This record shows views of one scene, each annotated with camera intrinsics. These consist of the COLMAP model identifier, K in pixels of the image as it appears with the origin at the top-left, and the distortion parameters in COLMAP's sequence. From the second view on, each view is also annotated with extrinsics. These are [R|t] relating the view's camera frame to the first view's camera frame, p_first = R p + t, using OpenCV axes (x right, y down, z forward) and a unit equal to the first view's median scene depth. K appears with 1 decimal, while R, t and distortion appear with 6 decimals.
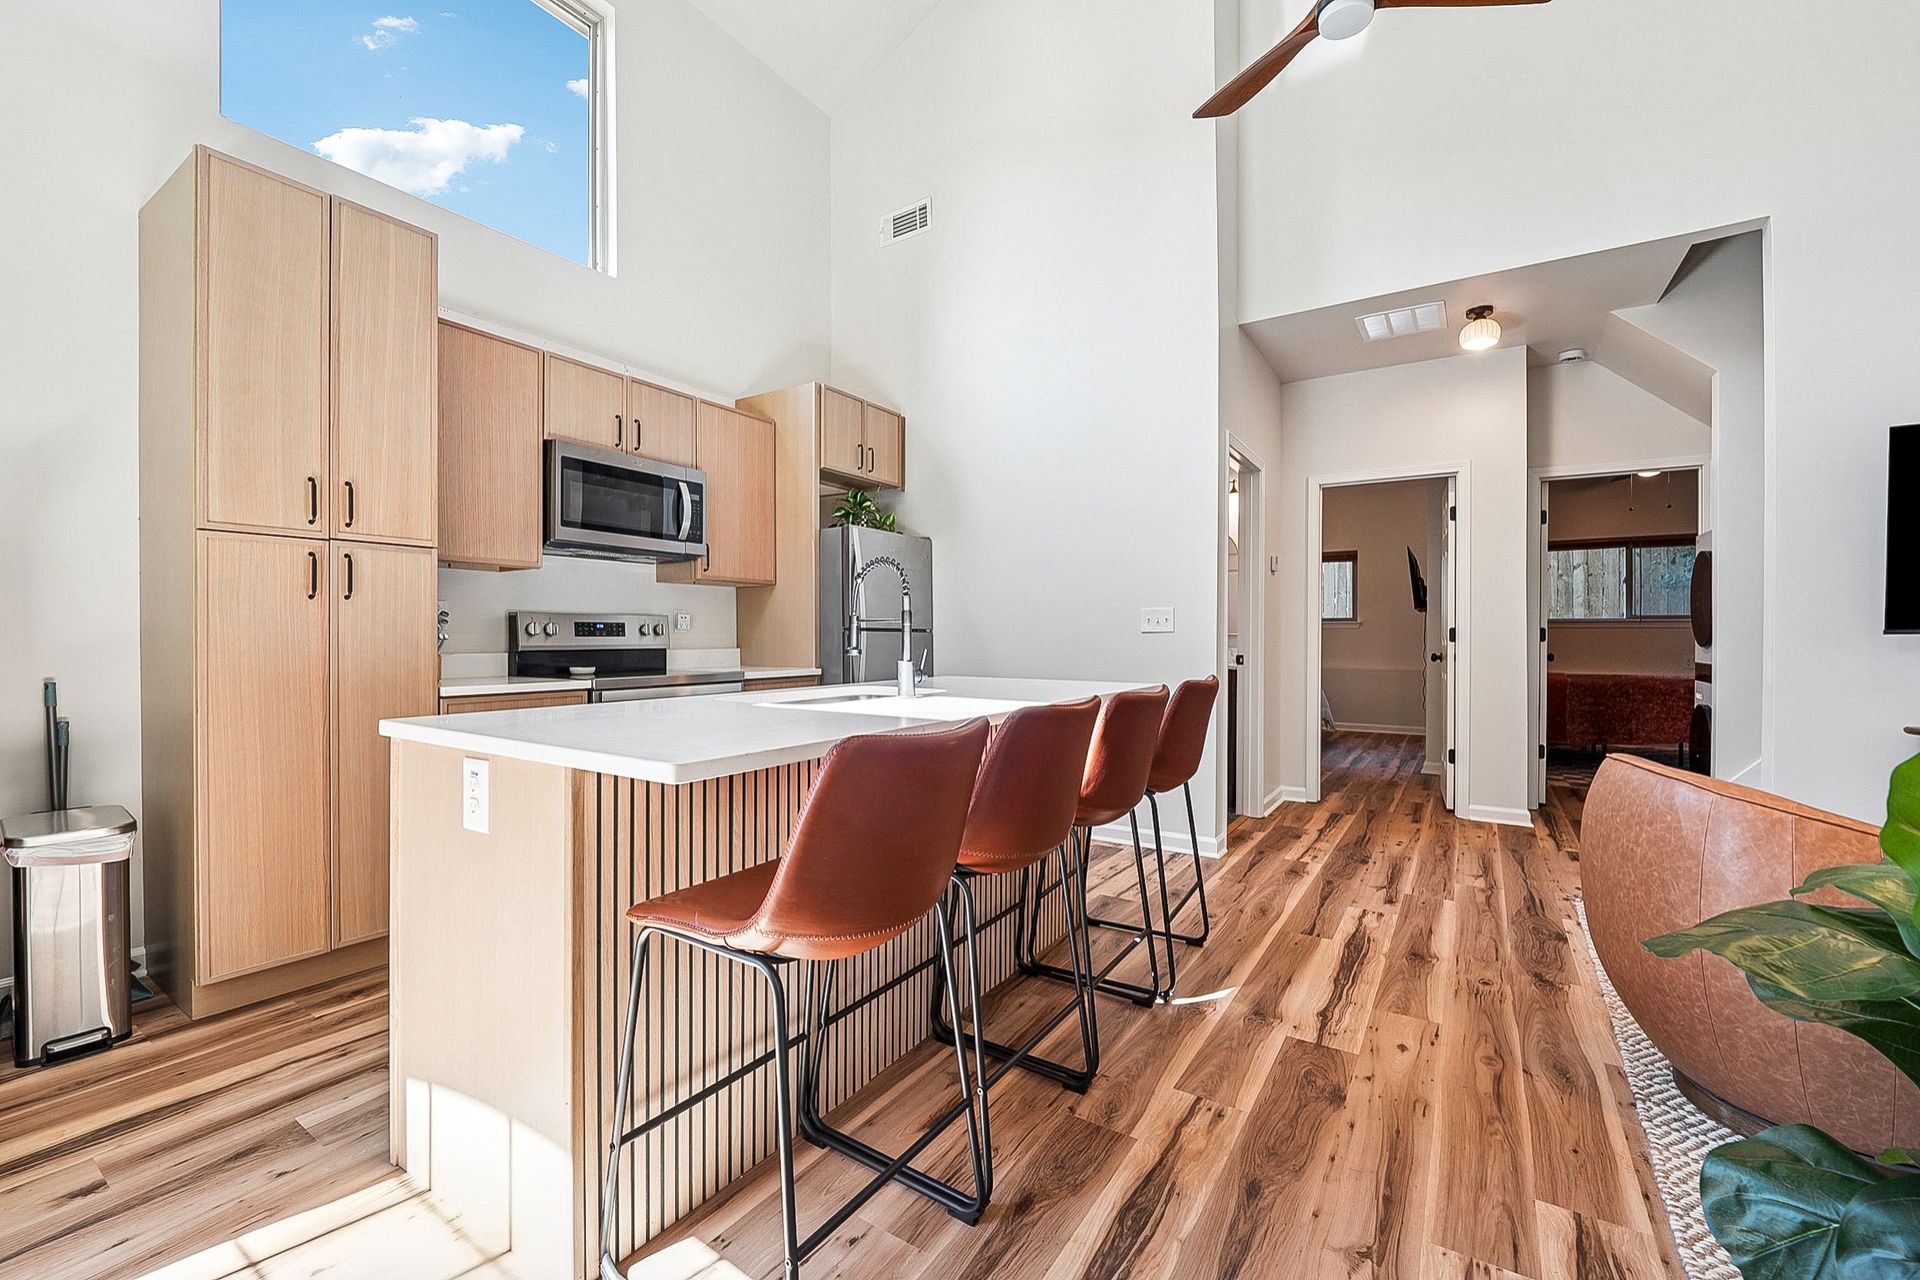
lens RADIAL K [[786.7, 0, 963.7], [0, 786.7, 634.3], [0, 0, 1]] dist [-0.000531, -0.000139]
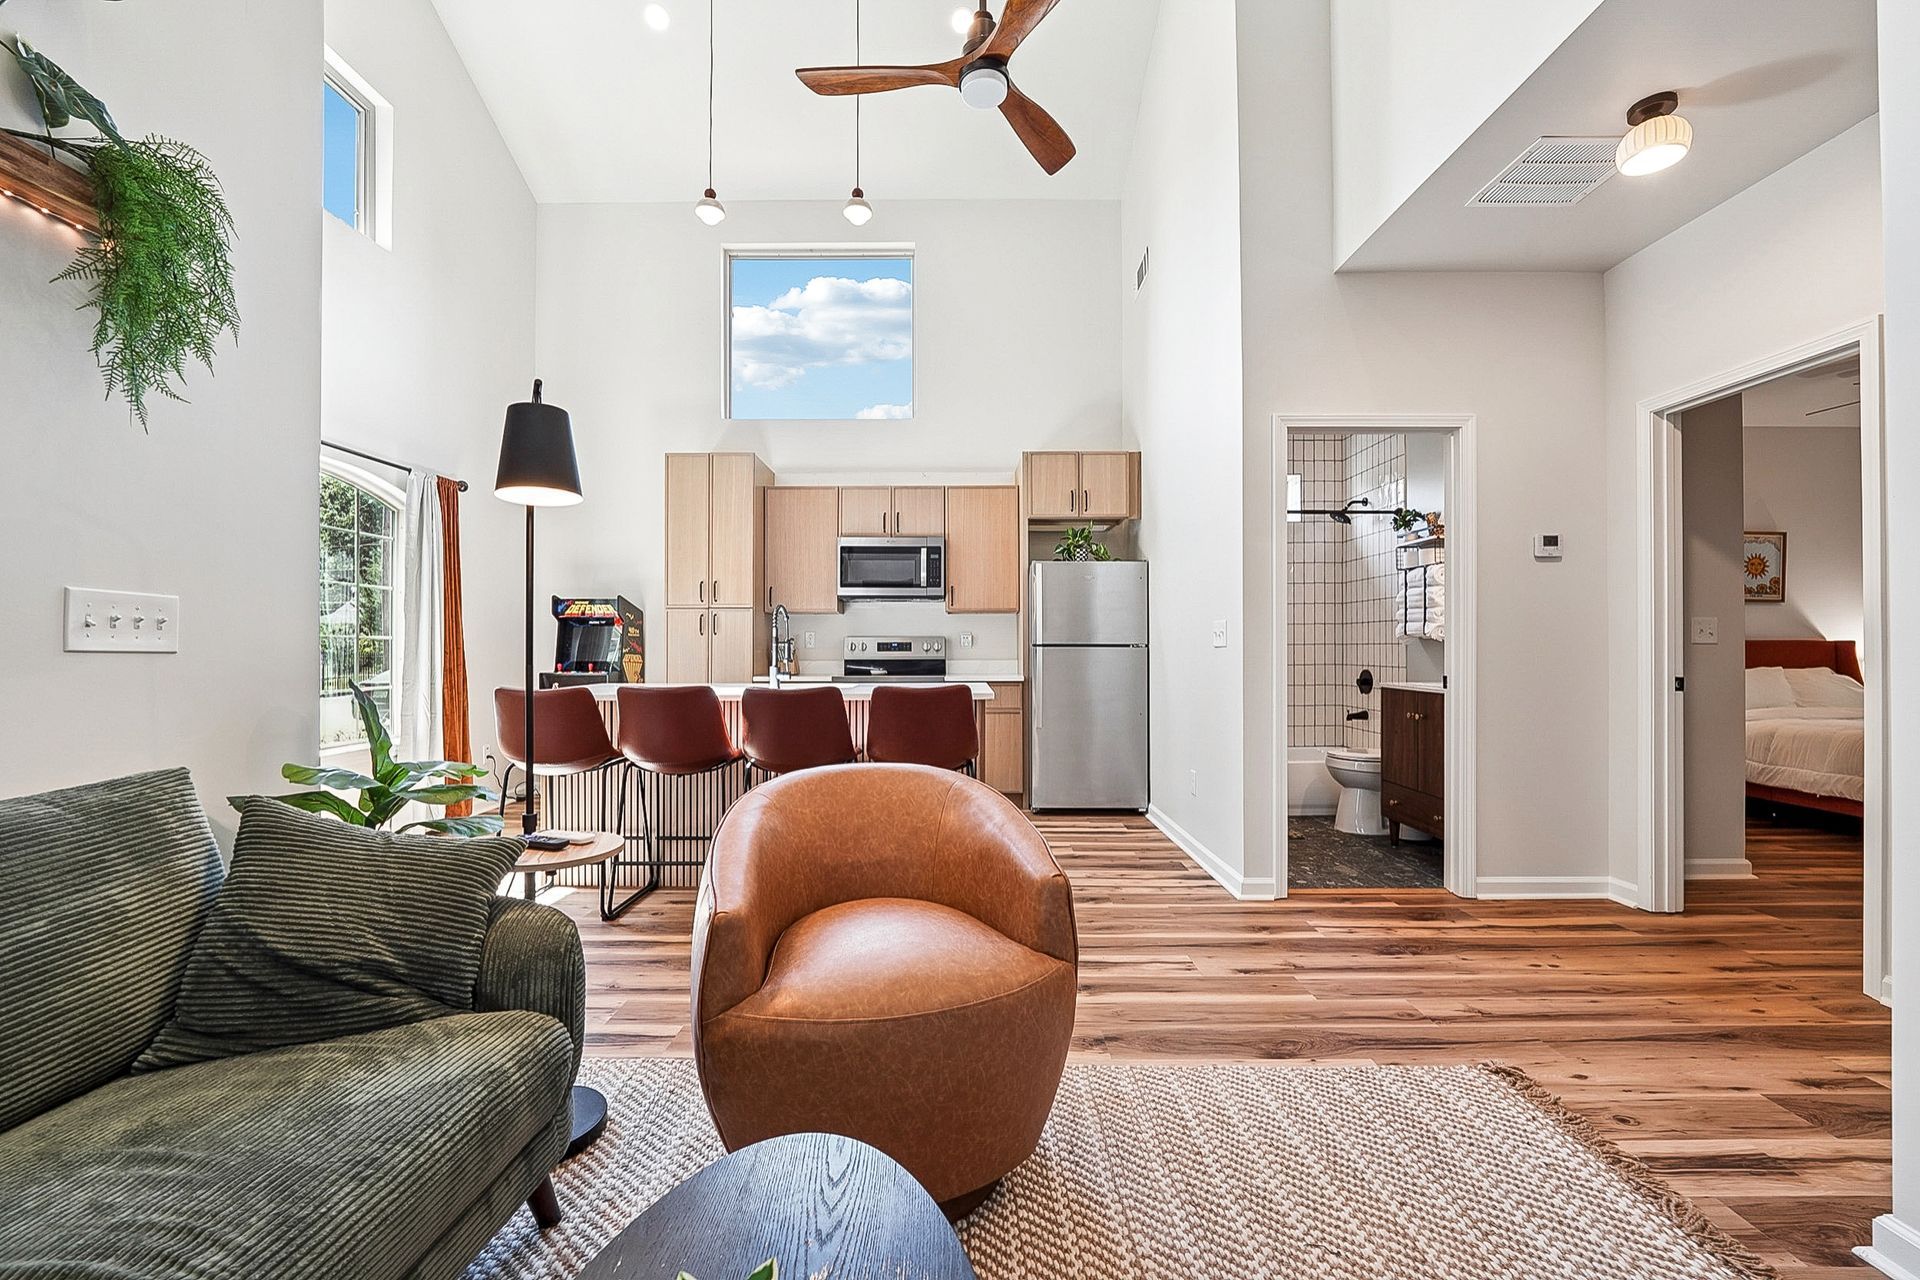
lens RADIAL K [[786.7, 0, 961.0], [0, 786.7, 646.4], [0, 0, 1]] dist [-0.000531, -0.000139]
pose [[0.536880, -0.005346, -0.843641, 1.093672], [0.003747, 0.999985, -0.003952, -0.000543], [0.843650, -0.001039, 0.536892, 0.304460]]
